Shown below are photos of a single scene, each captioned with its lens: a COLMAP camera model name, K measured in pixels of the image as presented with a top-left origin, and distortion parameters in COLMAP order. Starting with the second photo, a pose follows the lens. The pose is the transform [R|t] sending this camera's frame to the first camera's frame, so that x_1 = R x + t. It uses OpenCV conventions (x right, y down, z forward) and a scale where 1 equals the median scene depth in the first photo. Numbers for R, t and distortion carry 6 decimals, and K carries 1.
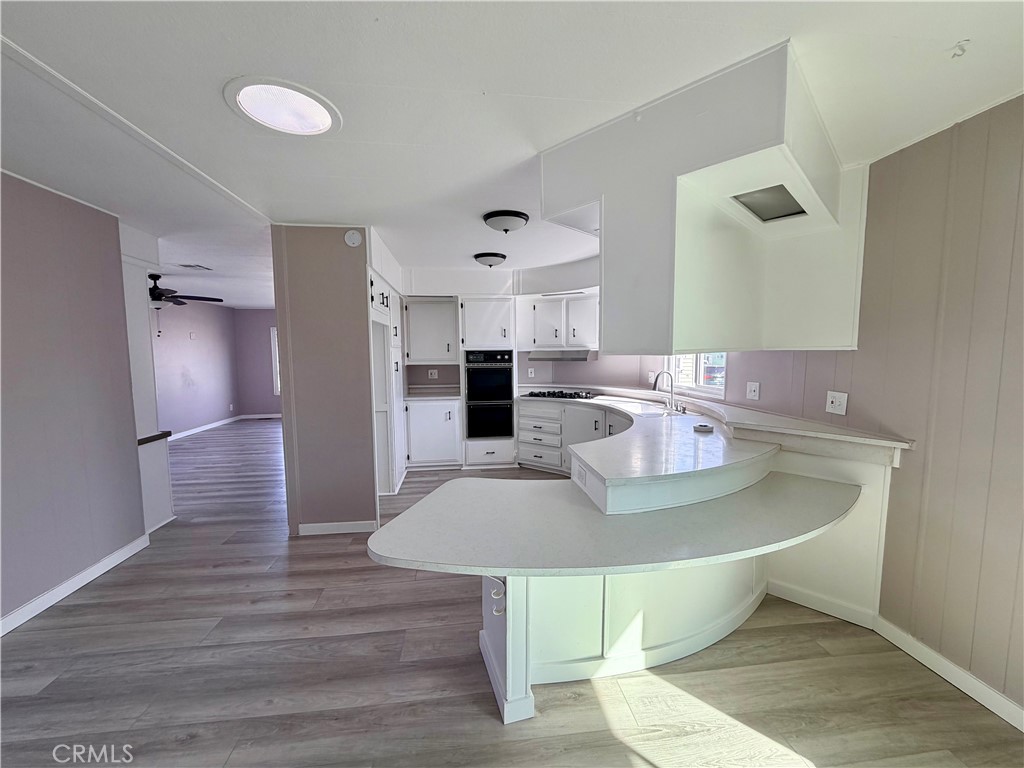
lens RADIAL K [[408.9, 0, 509.8], [0, 408.9, 384.0], [0, 0, 1]] dist [0.001648, -0.000462]
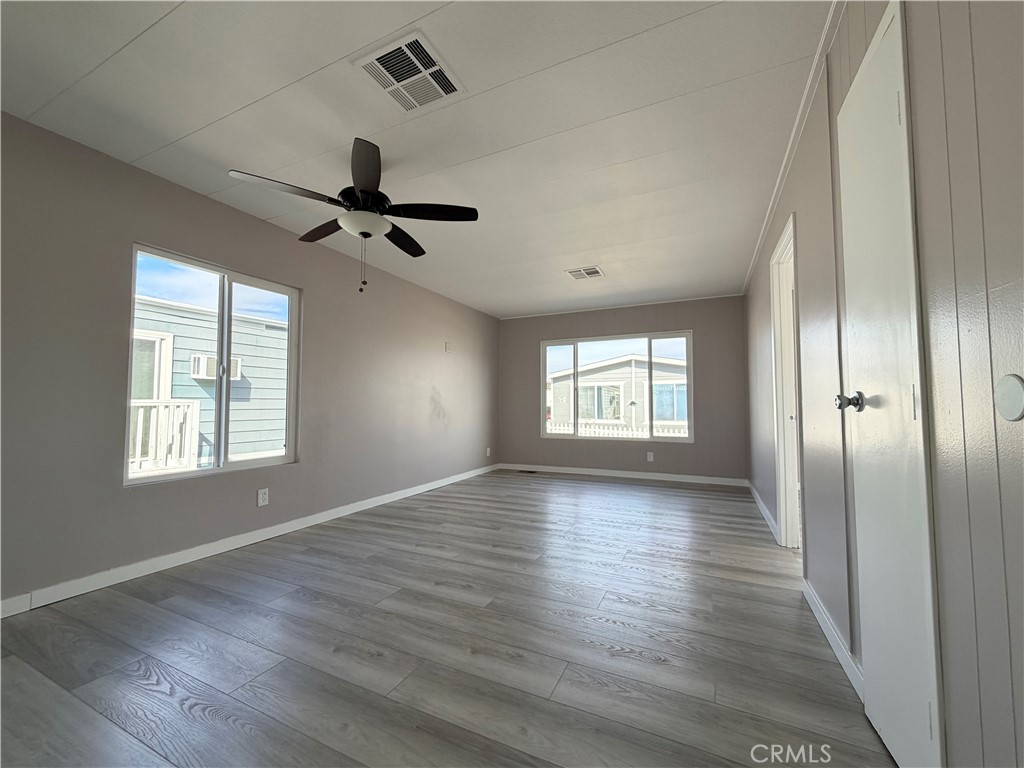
lens RADIAL K [[408.9, 0, 510.2], [0, 408.9, 384.3], [0, 0, 1]] dist [0.001648, -0.000462]
pose [[0.845810, -0.017426, -0.533200, -0.307207], [-0.052021, 0.992009, -0.114941, 0.023635], [0.530942, 0.124955, 0.838145, 0.471111]]
